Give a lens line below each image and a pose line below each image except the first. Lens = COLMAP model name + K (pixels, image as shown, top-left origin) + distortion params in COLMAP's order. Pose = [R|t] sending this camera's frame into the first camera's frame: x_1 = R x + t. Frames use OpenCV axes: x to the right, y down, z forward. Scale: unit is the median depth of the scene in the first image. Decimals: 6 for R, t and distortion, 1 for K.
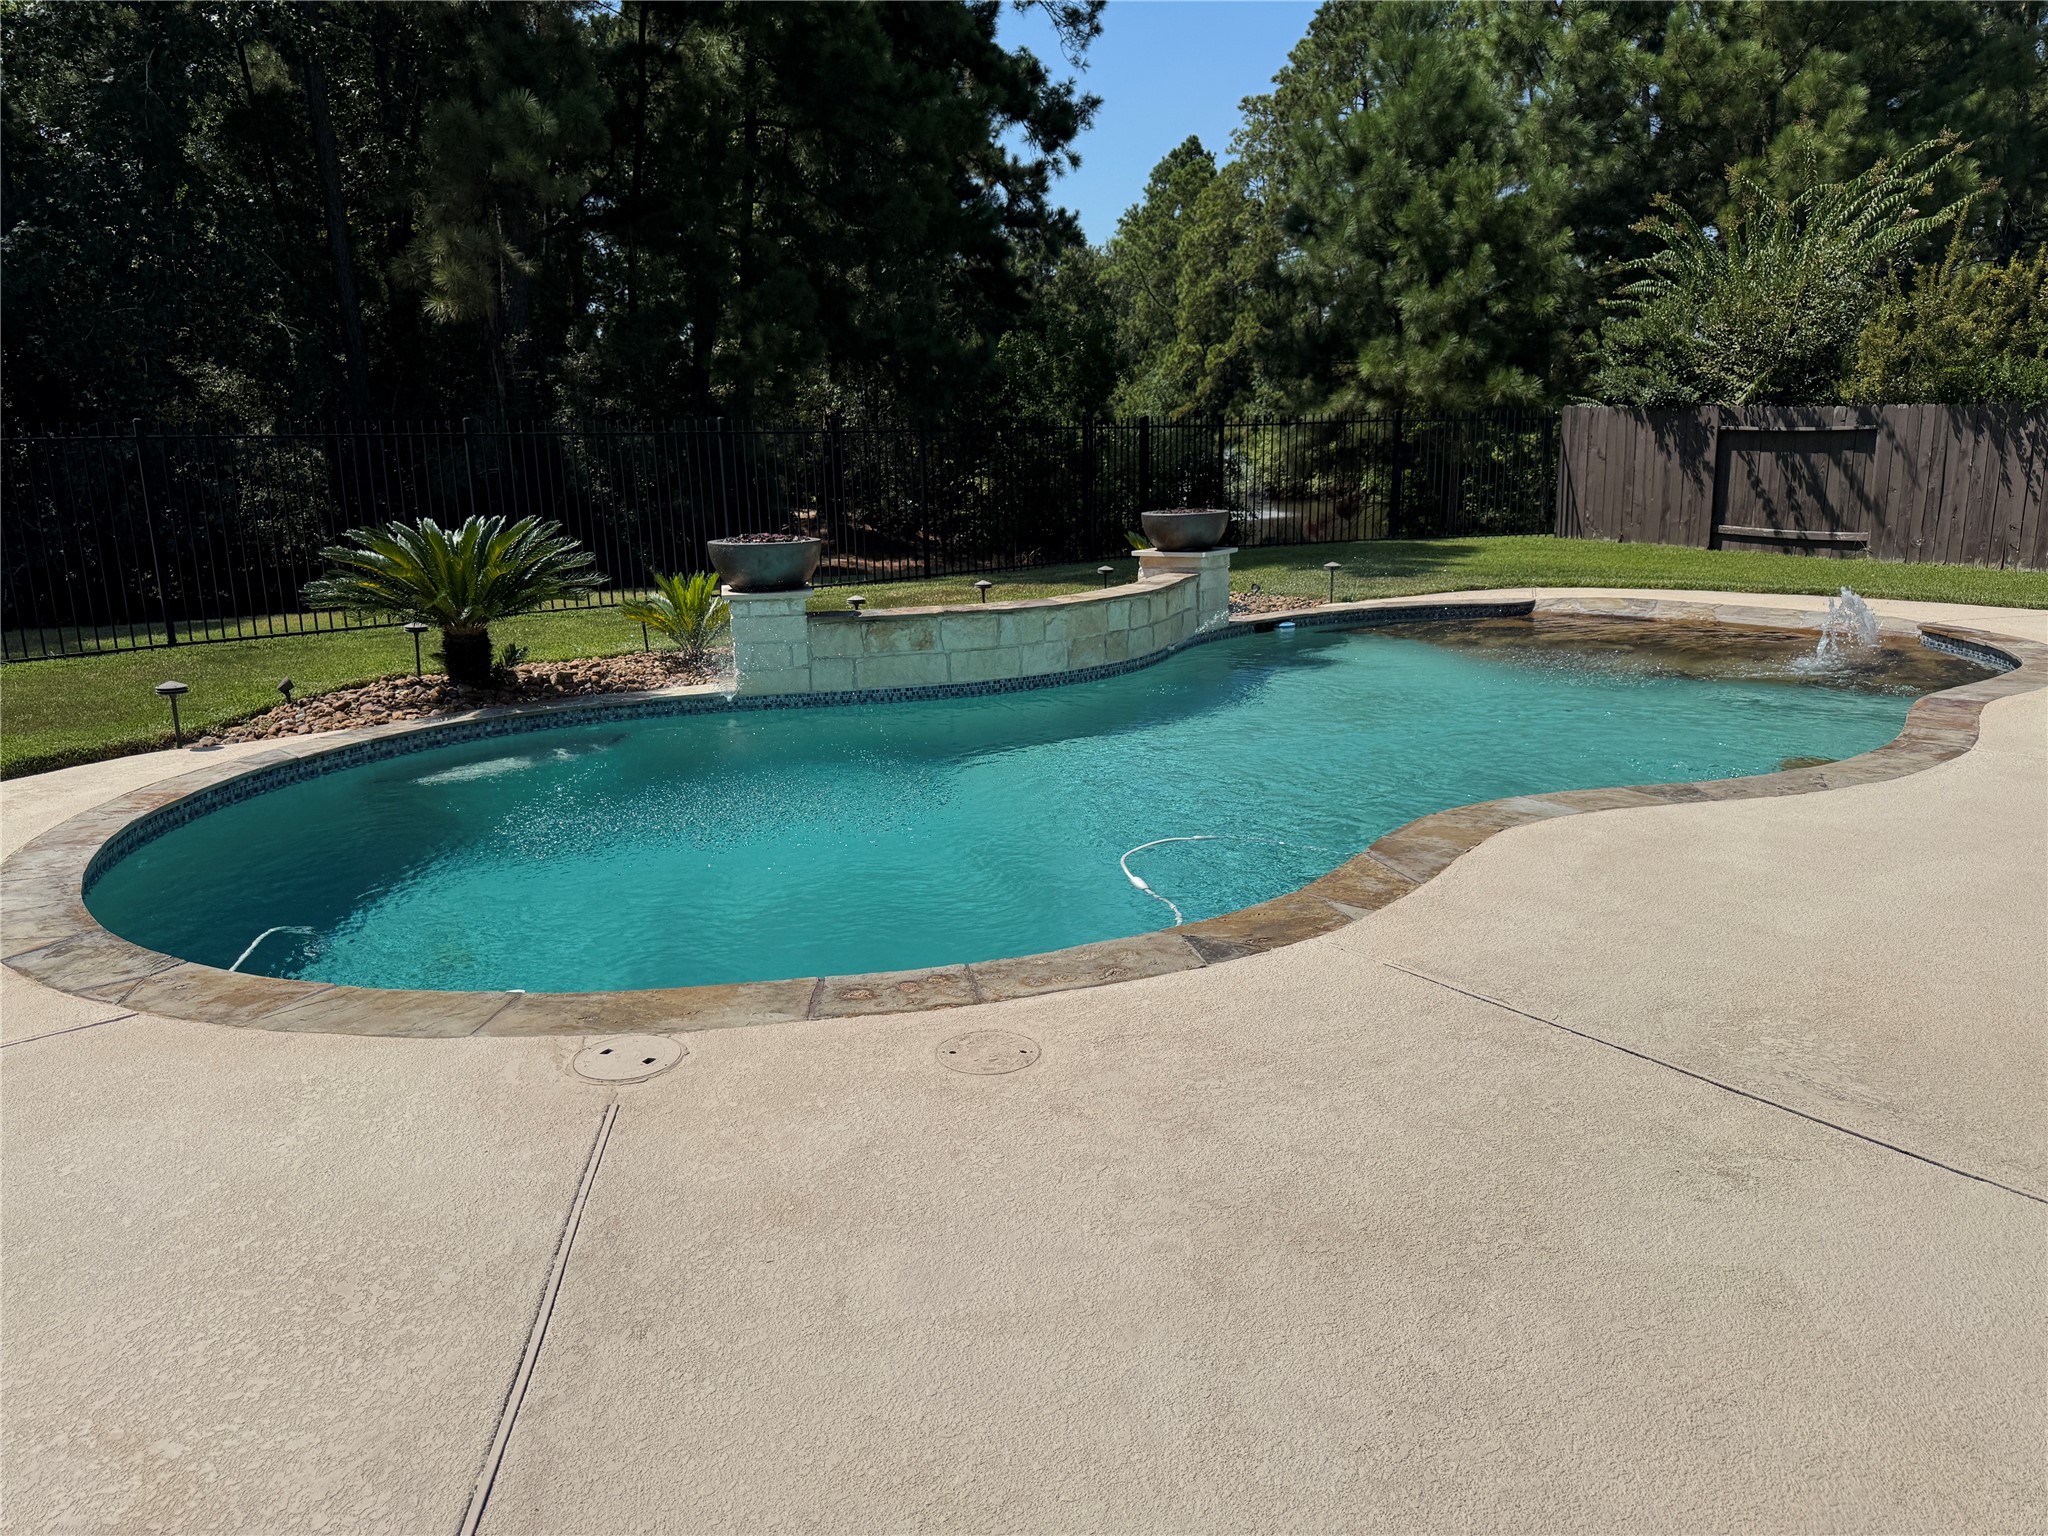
lens RADIAL K [[1437.8, 0, 987.2], [0, 1437.8, 815.1], [0, 0, 1]] dist [0.055960, -0.079782]
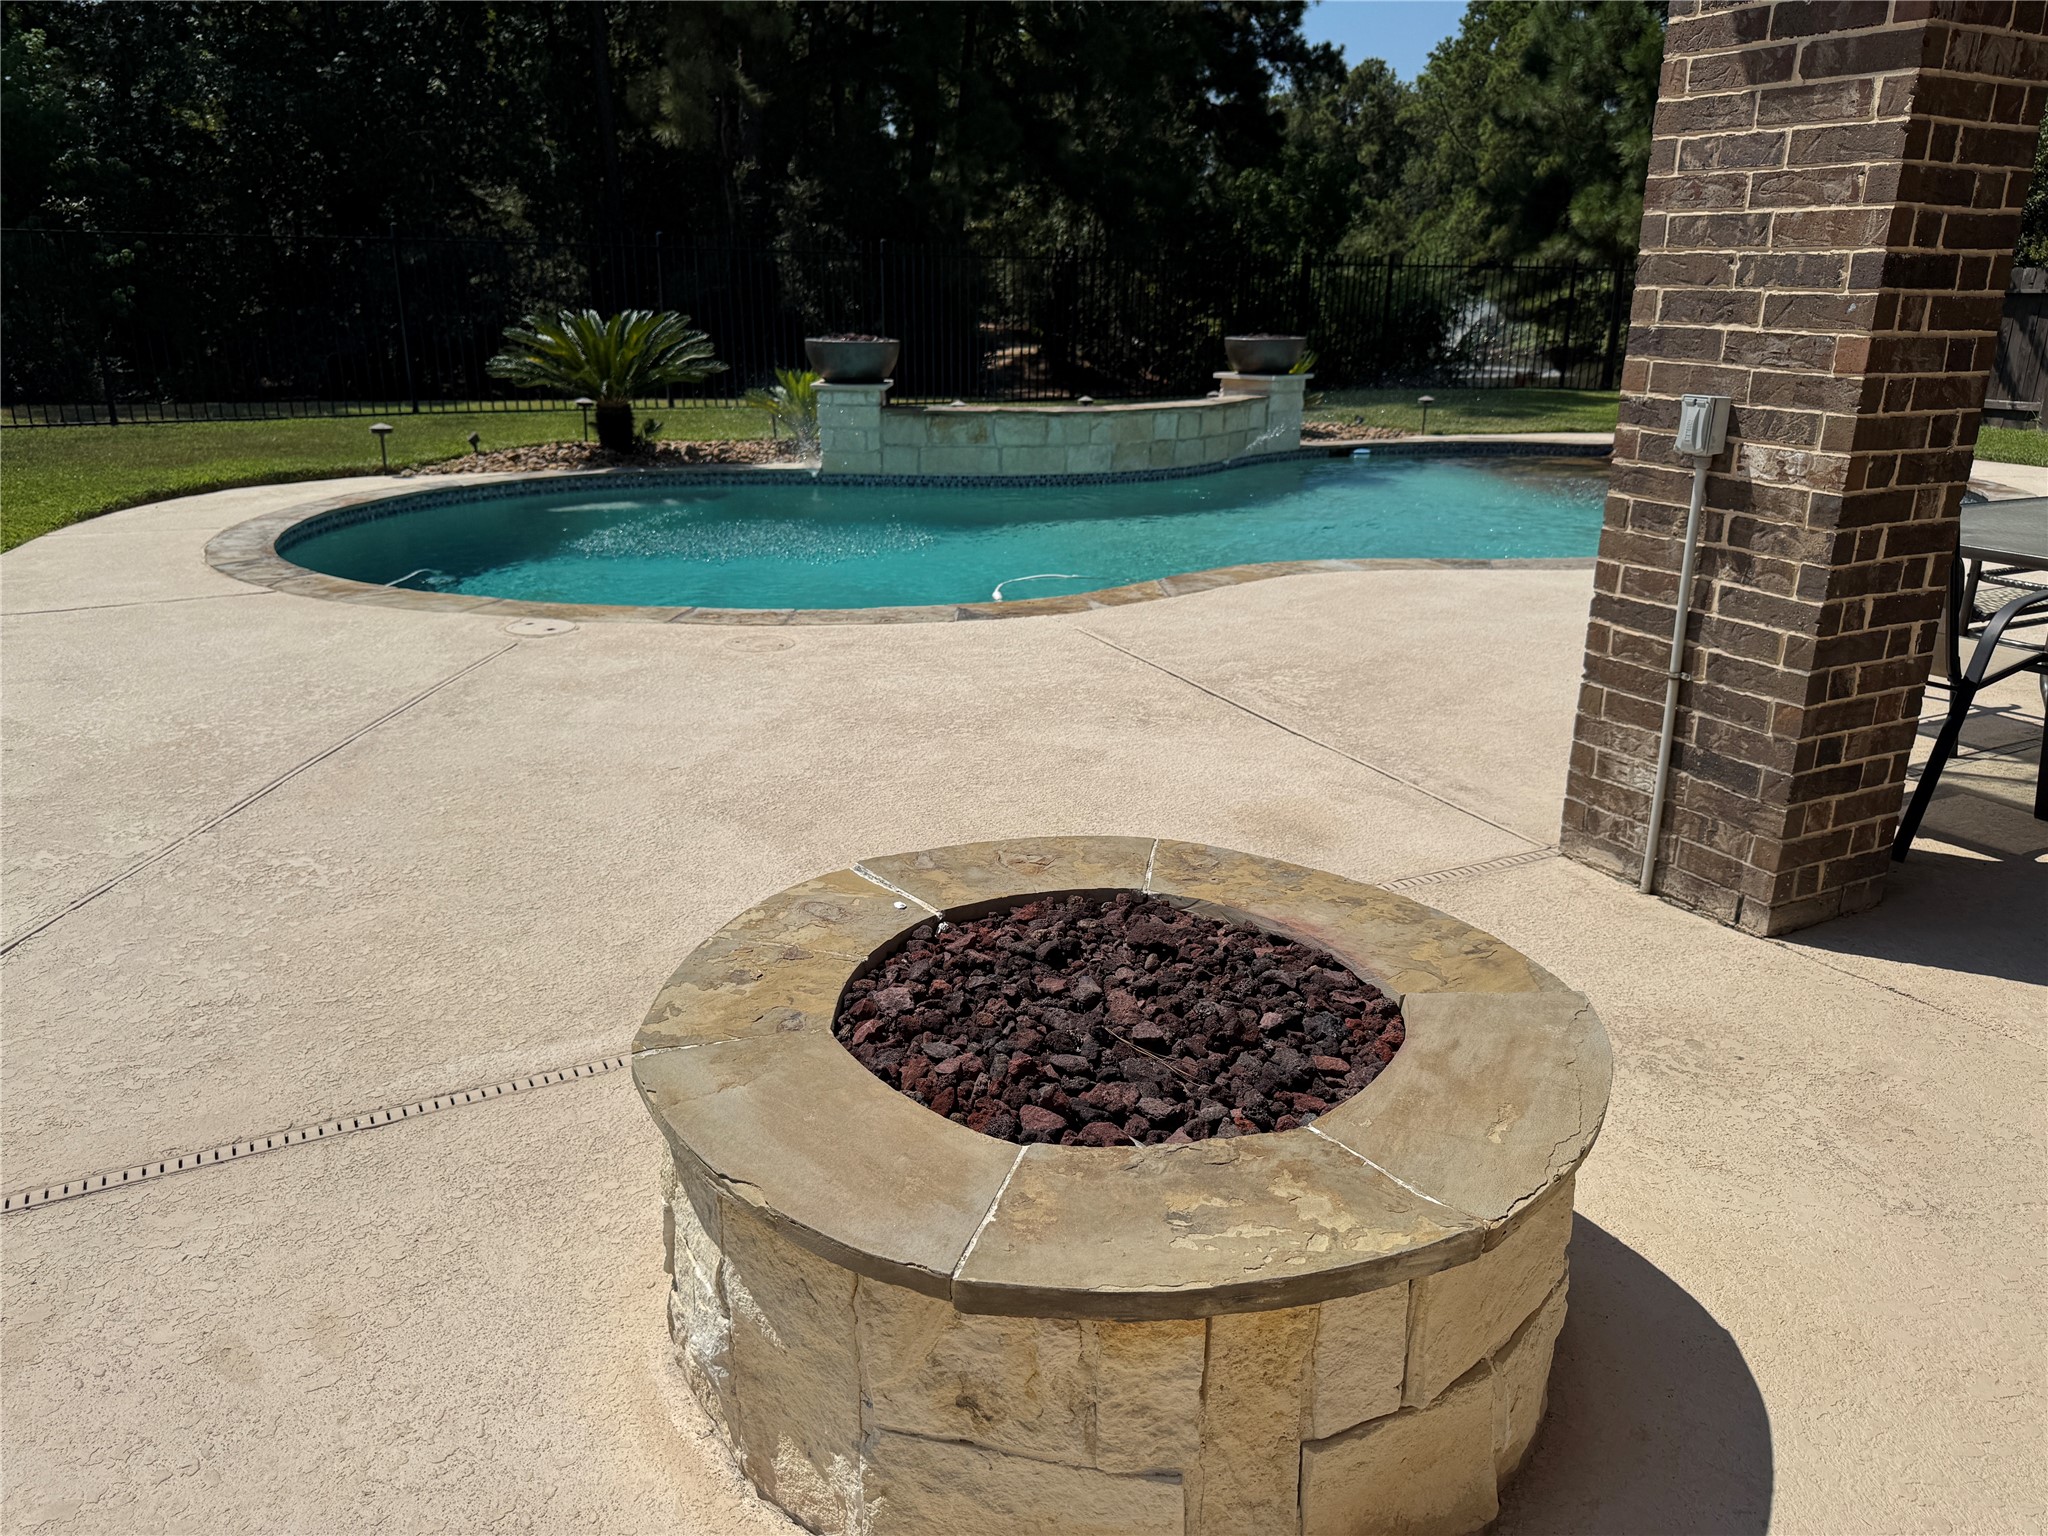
lens RADIAL K [[1437.8, 0, 996.6], [0, 1437.8, 815.0], [0, 0, 1]] dist [0.055960, -0.079782]
pose [[0.979510, 0.099601, -0.175041, 0.167252], [-0.082467, 0.991300, 0.102585, 0.052476], [0.183736, -0.086048, 0.979202, -0.145692]]
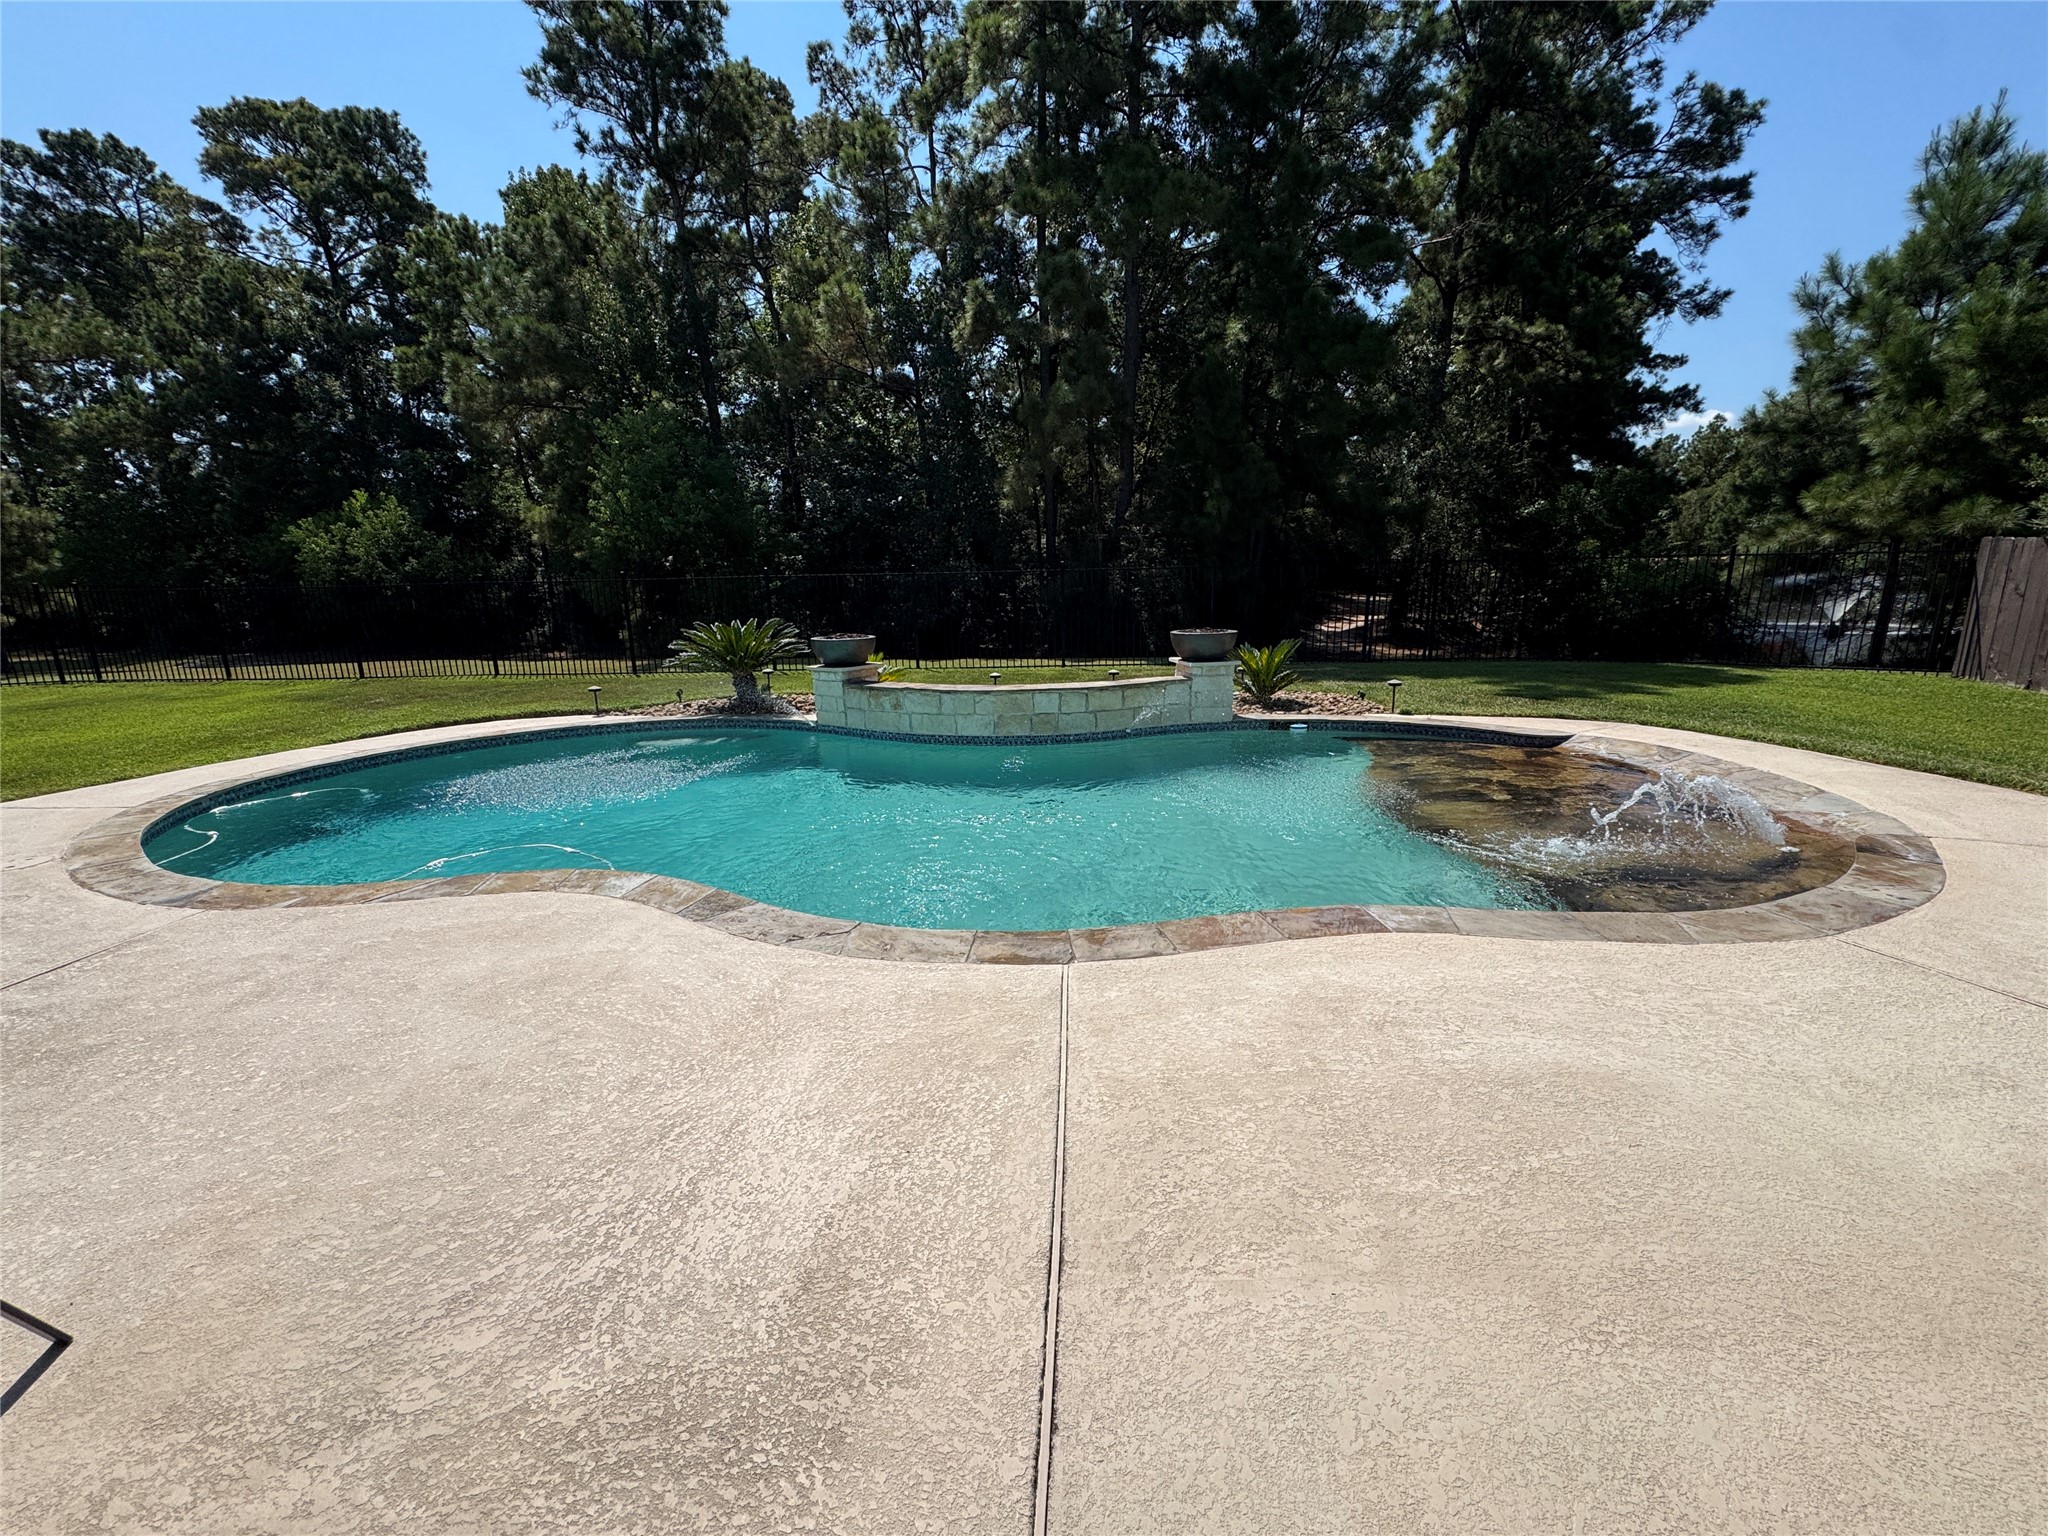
lens RADIAL K [[811.0, 0, 1035.9], [0, 811.0, 772.2], [0, 0, 1]] dist [-0.006610, 0.000303]
pose [[0.707863, 0.170298, -0.685513, 0.567802], [-0.170075, 0.983041, 0.068591, -0.109000], [0.685568, 0.068036, 0.724822, 0.363961]]
